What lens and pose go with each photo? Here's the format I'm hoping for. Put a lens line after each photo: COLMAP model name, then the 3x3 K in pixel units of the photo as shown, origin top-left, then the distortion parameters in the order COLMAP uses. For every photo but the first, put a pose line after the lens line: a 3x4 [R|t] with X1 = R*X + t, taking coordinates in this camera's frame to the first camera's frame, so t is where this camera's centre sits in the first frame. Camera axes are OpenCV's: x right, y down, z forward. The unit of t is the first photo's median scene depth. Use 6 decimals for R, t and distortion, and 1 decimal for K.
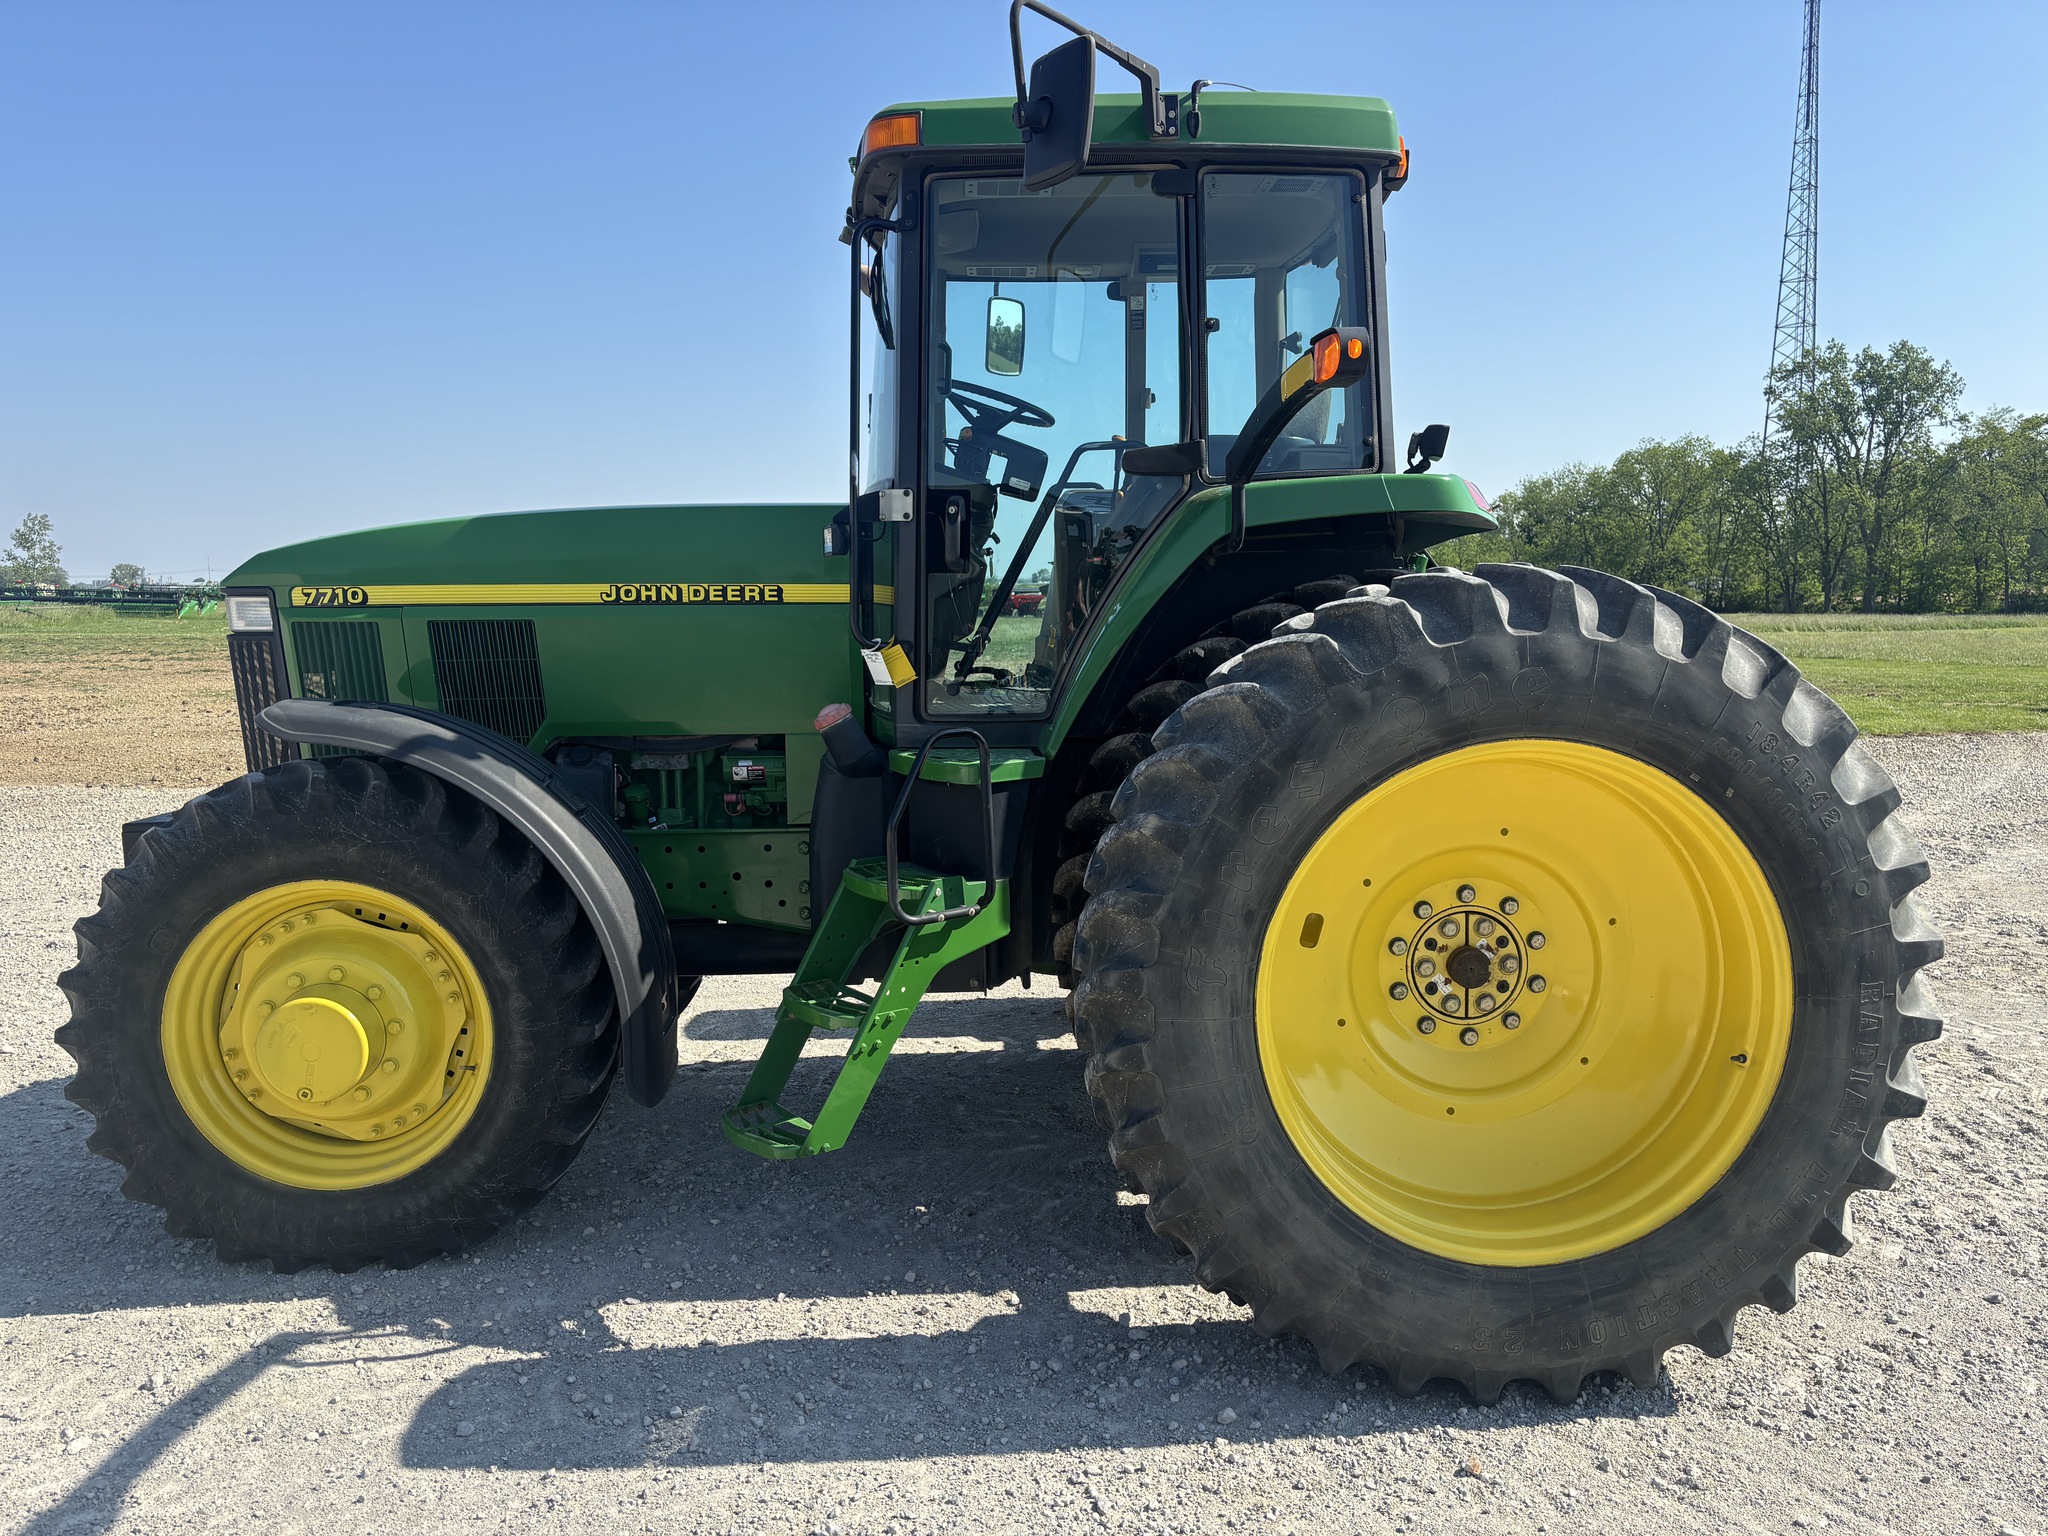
lens RADIAL K [[1546.4, 0, 1024.0], [0, 1546.4, 768.0], [0, 0, 1]] dist [0.104893, -0.162567]
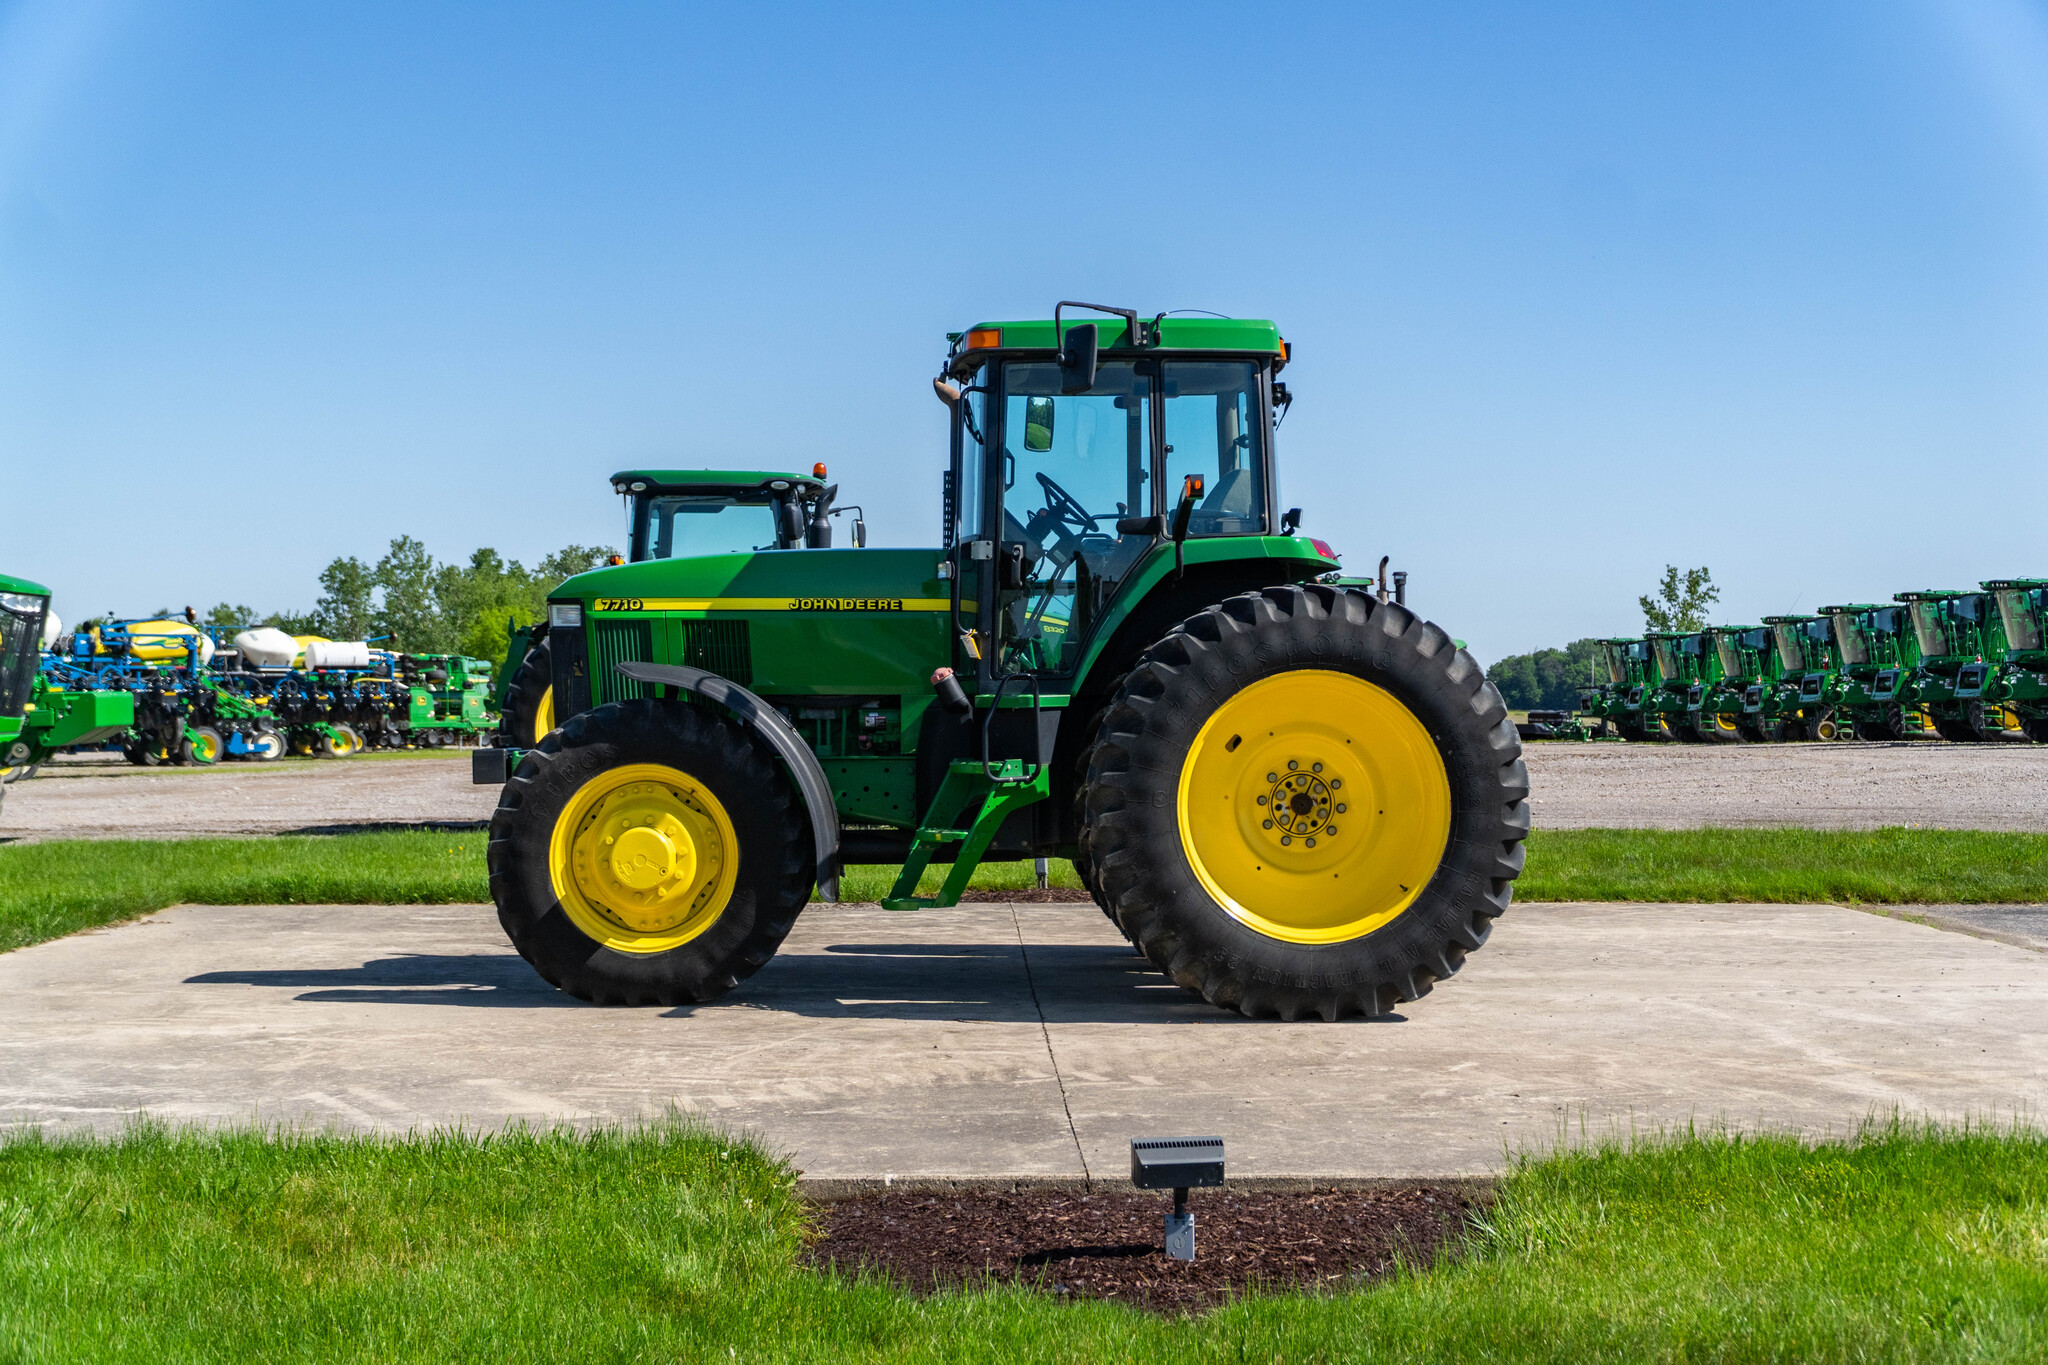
lens RADIAL K [[2805.8, 0, 1030.8], [0, 2805.8, 647.2], [0, 0, 1]] dist [0.067085, -0.034972]
pose [[0.999956, 0.009092, 0.002409, -0.037337], [-0.008710, 0.991759, -0.127820, 0.334560], [-0.003551, 0.127793, 0.991794, -2.073875]]
